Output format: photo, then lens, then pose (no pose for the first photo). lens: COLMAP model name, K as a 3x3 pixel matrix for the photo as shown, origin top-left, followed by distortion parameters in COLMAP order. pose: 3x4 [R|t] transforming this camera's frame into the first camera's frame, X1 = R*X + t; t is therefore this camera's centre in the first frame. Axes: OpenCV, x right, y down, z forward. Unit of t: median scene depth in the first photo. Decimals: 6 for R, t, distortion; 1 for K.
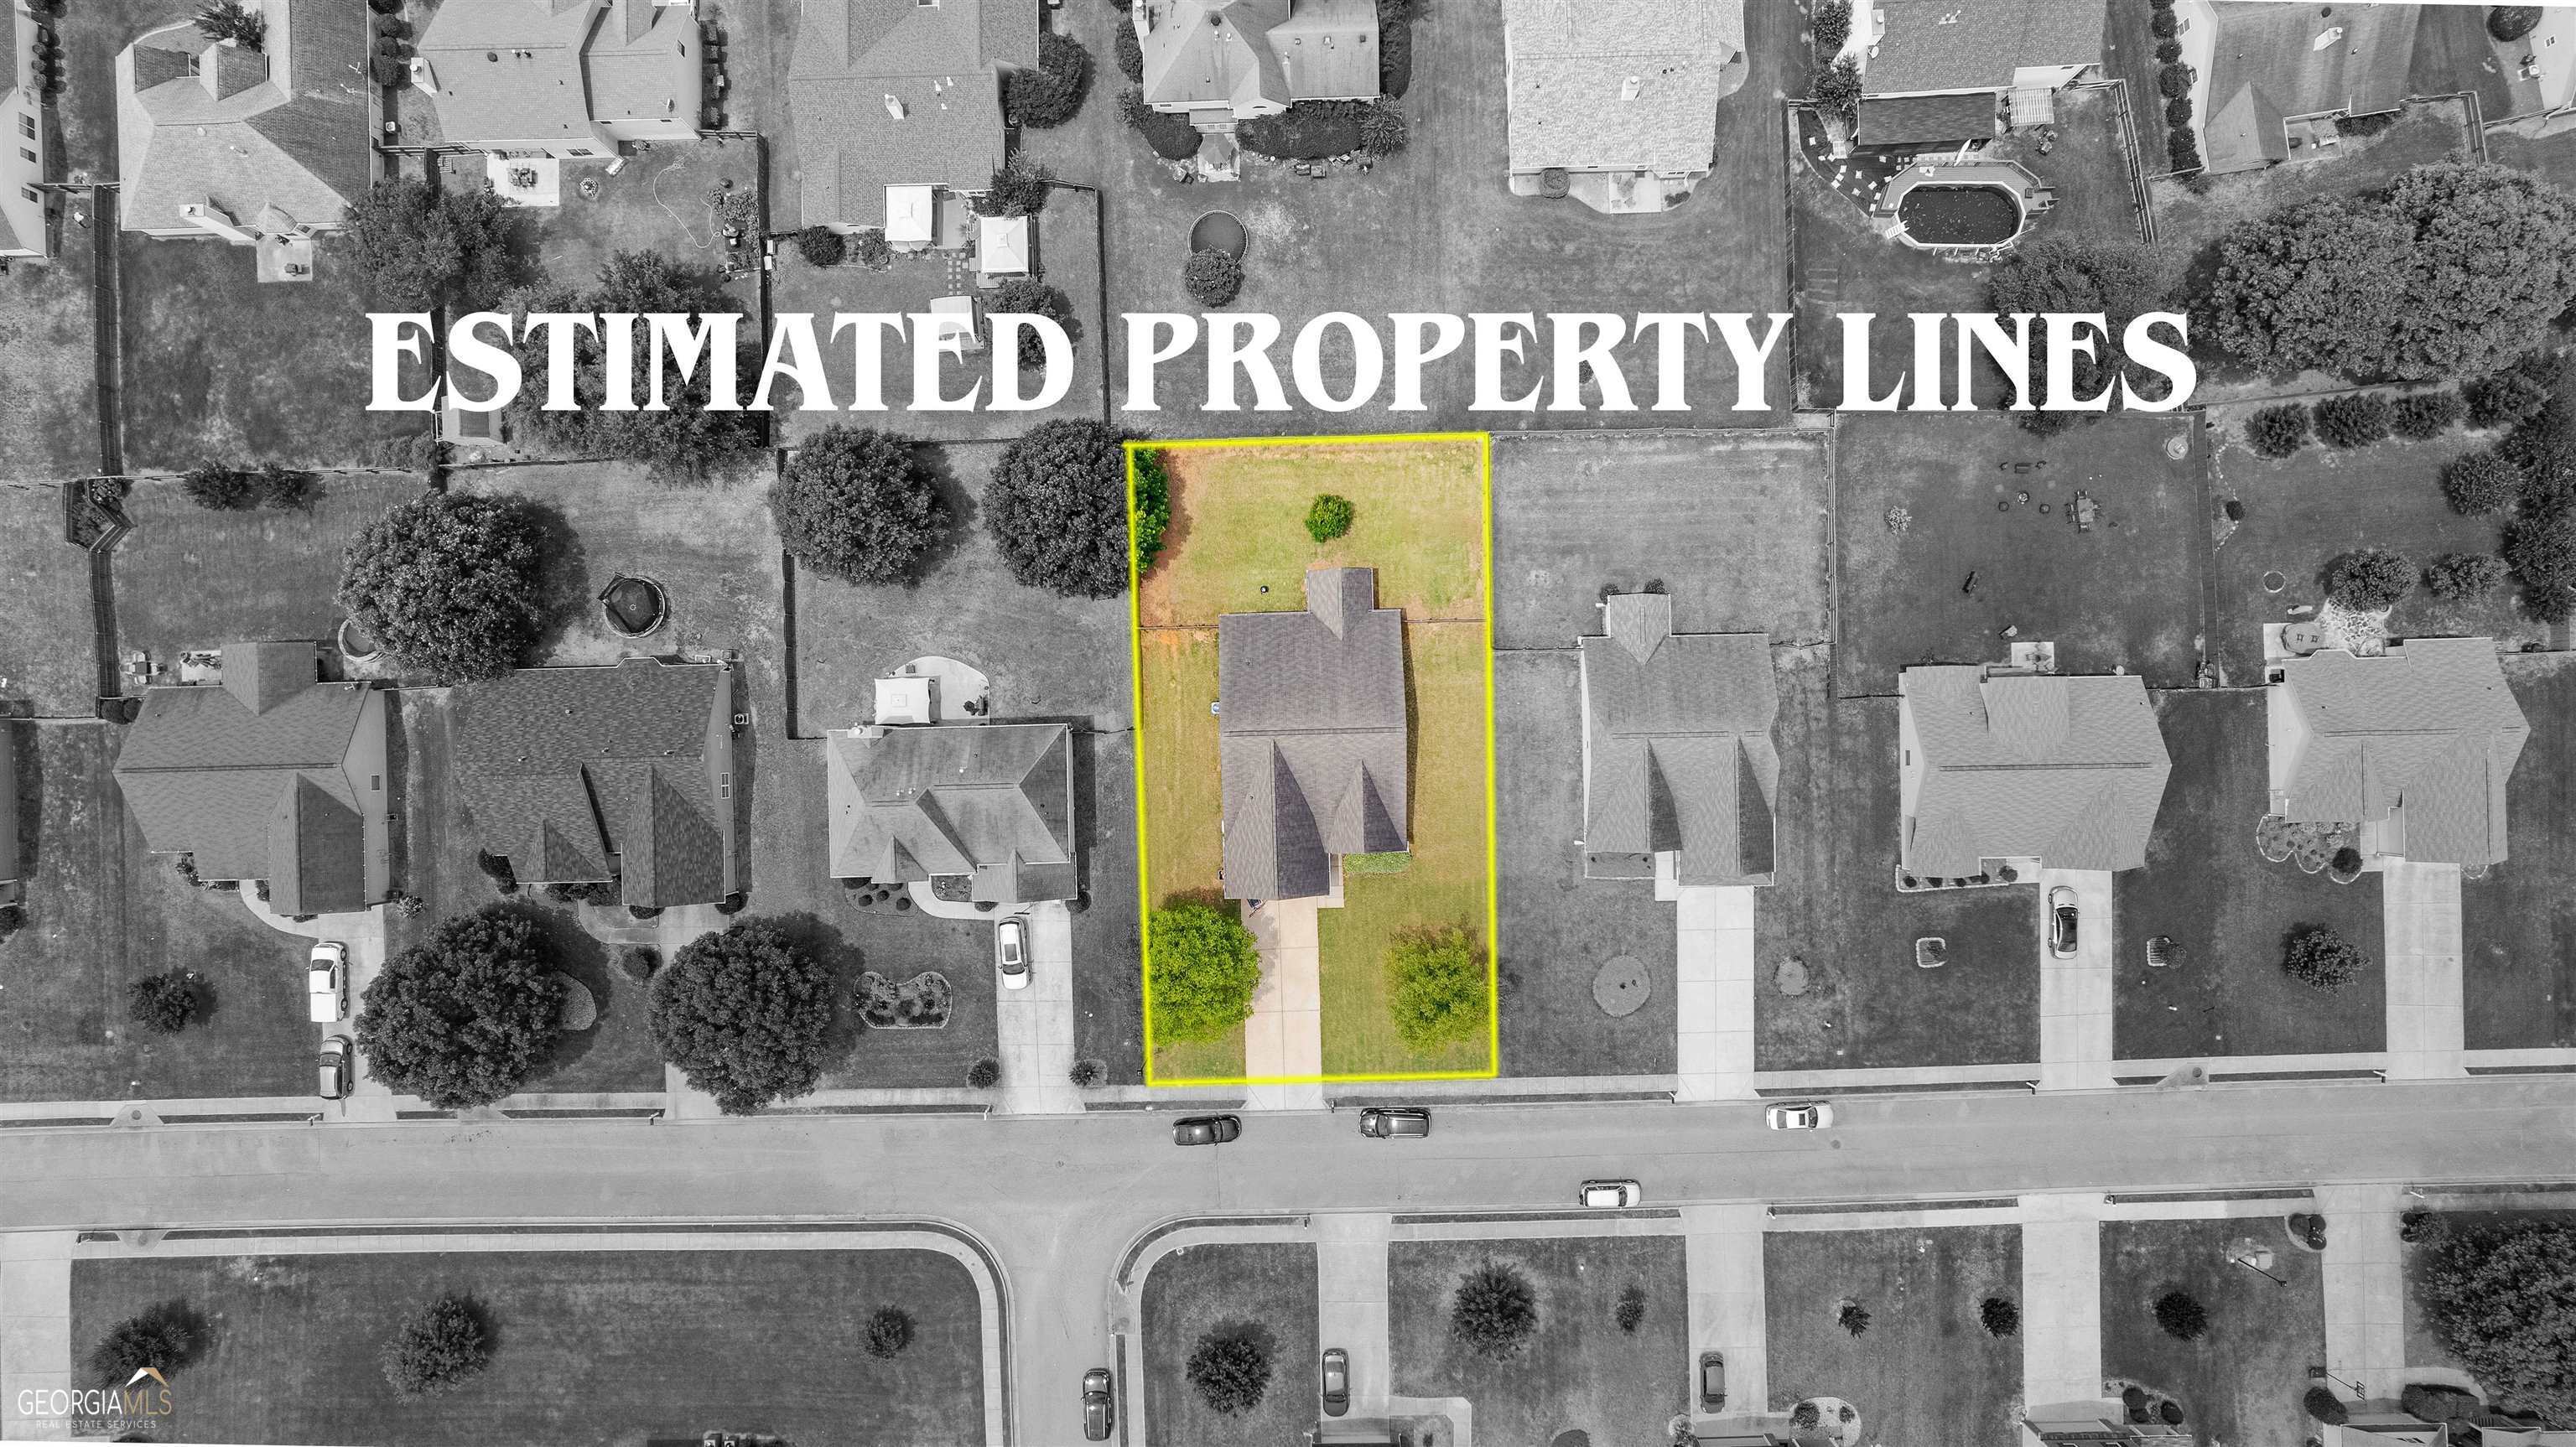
lens RADIAL K [[1645.1, 0, 1280.6], [0, 1645.1, 731.1], [0, 0, 1]] dist [-0.000595, -0.000566]
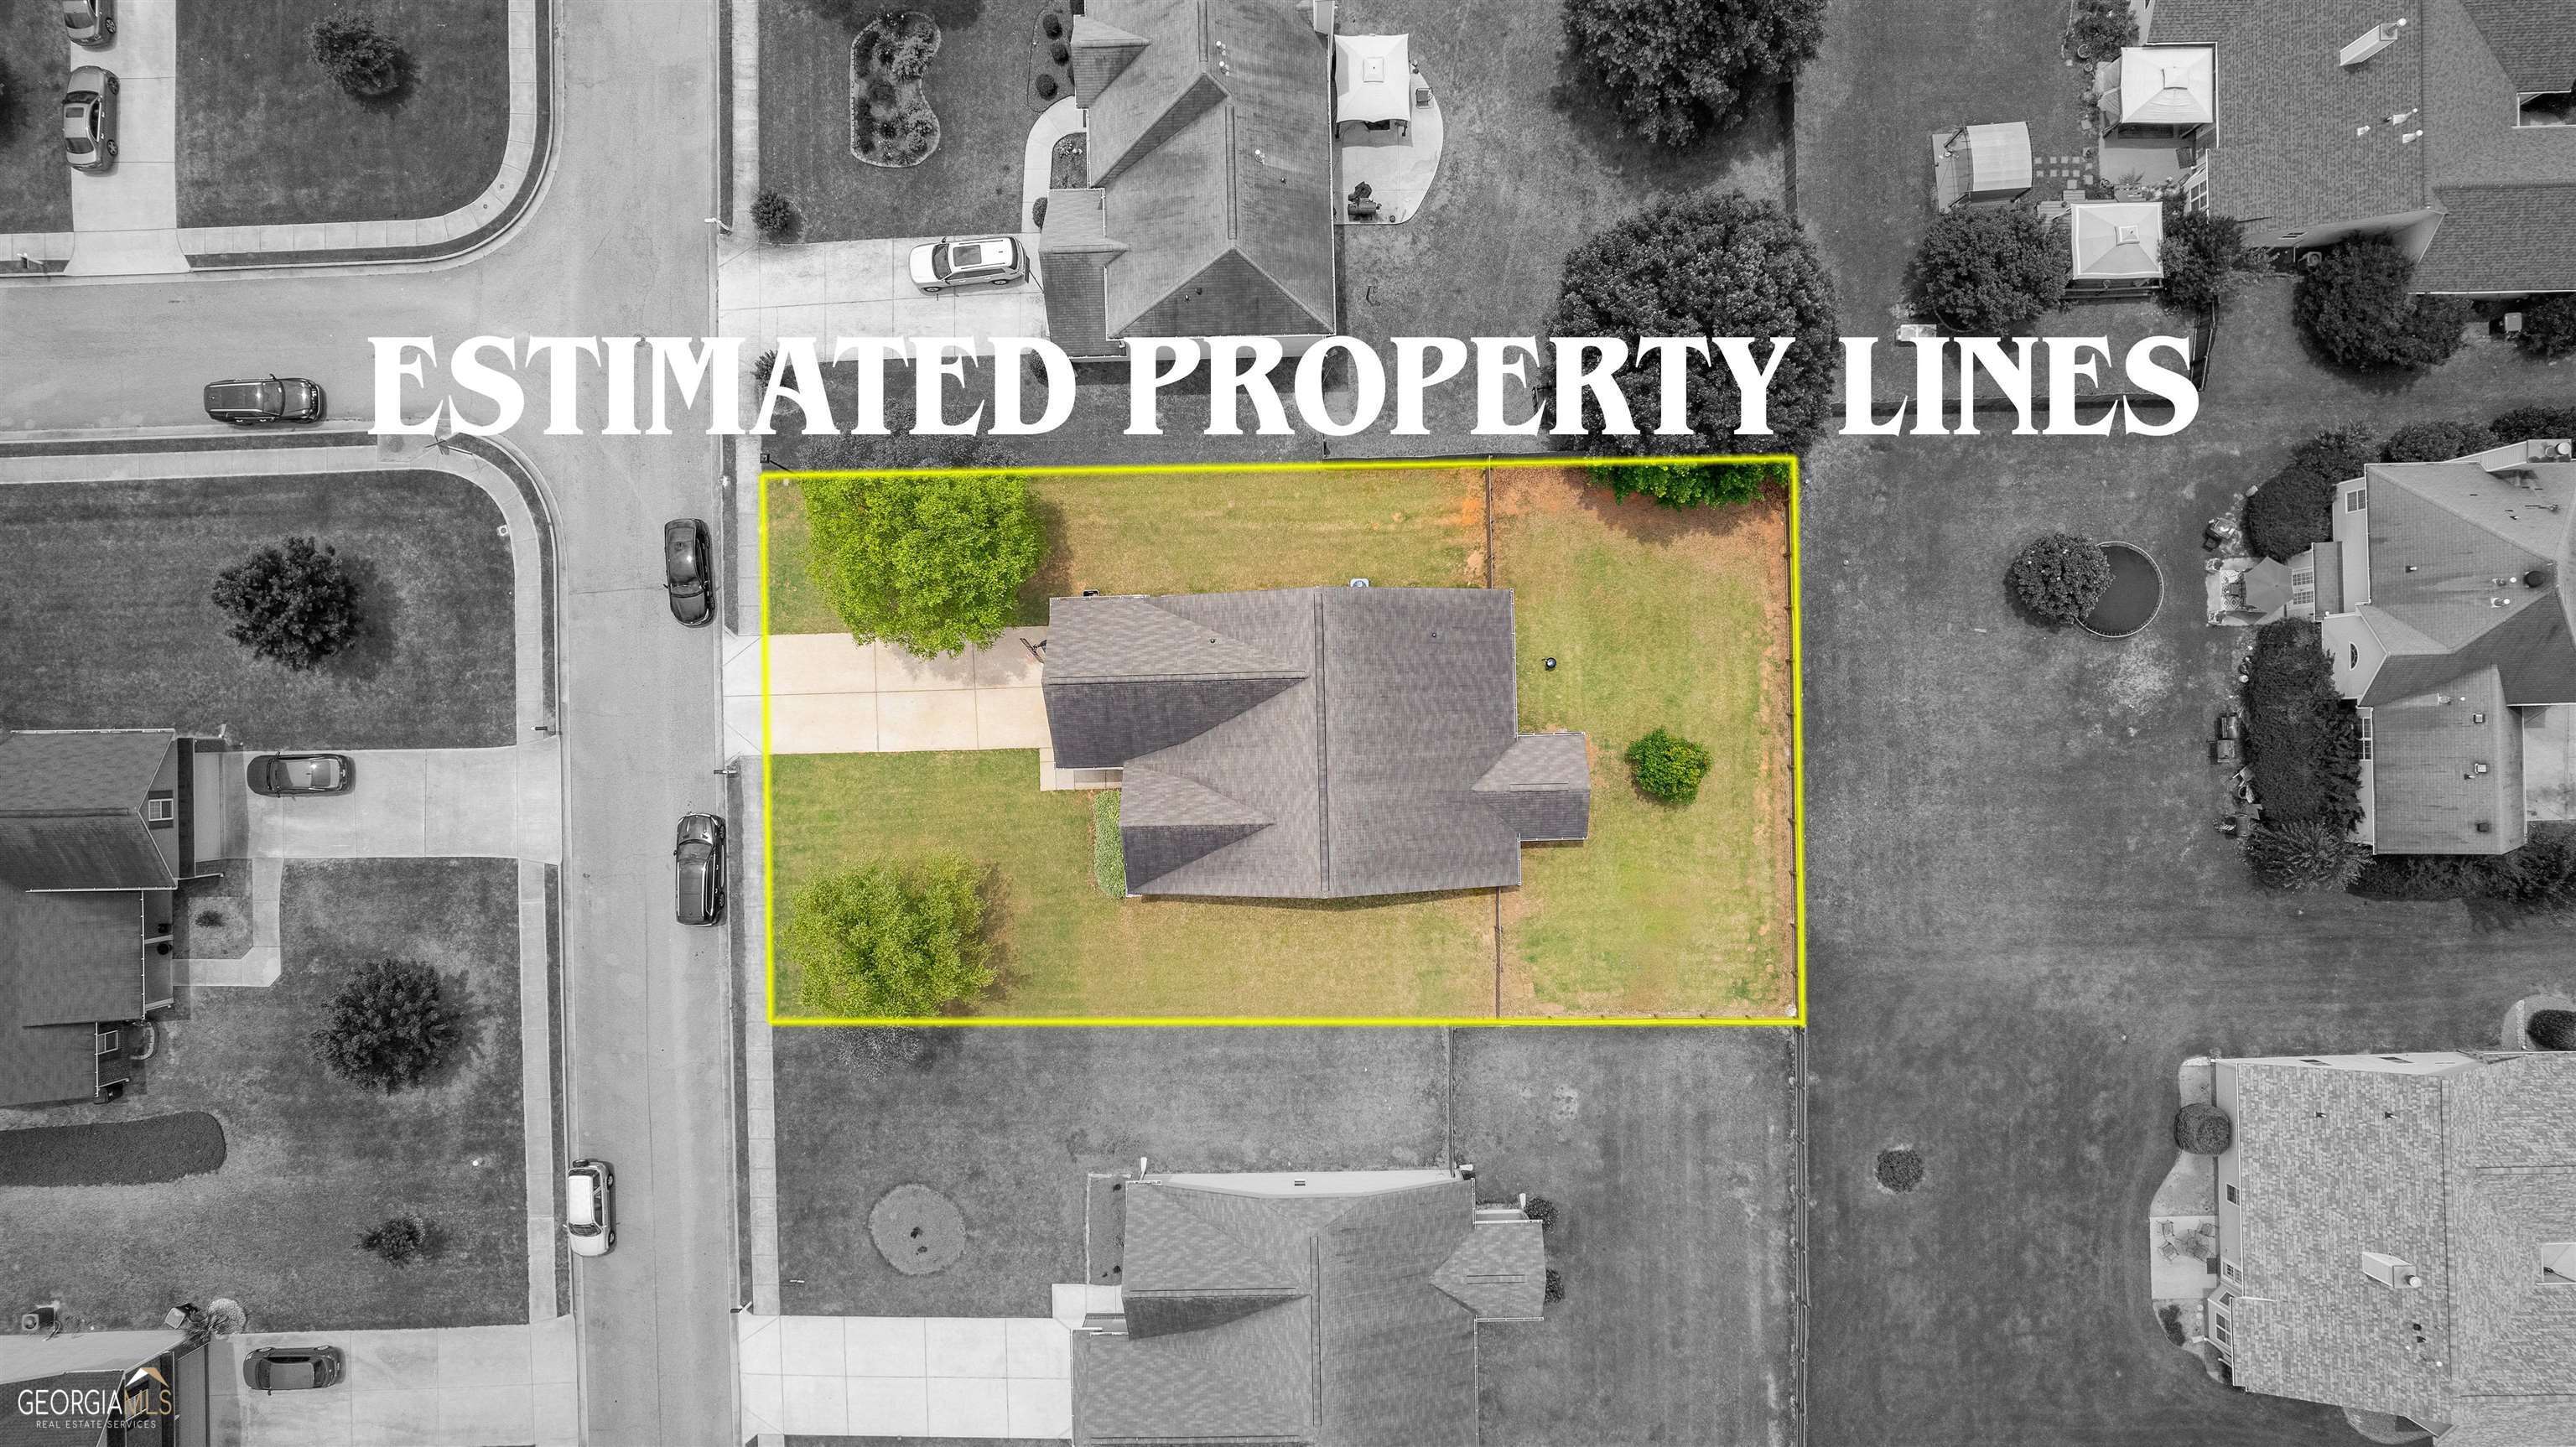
lens RADIAL K [[1645.1, 0, 1282.0], [0, 1645.1, 716.3], [0, 0, 1]] dist [-0.000595, -0.000566]
pose [[-0.001503, 0.999936, 0.011252, 0.003049], [-0.999819, -0.001716, 0.018955, 0.003413], [0.018973, -0.011221, 0.999757, 0.372519]]
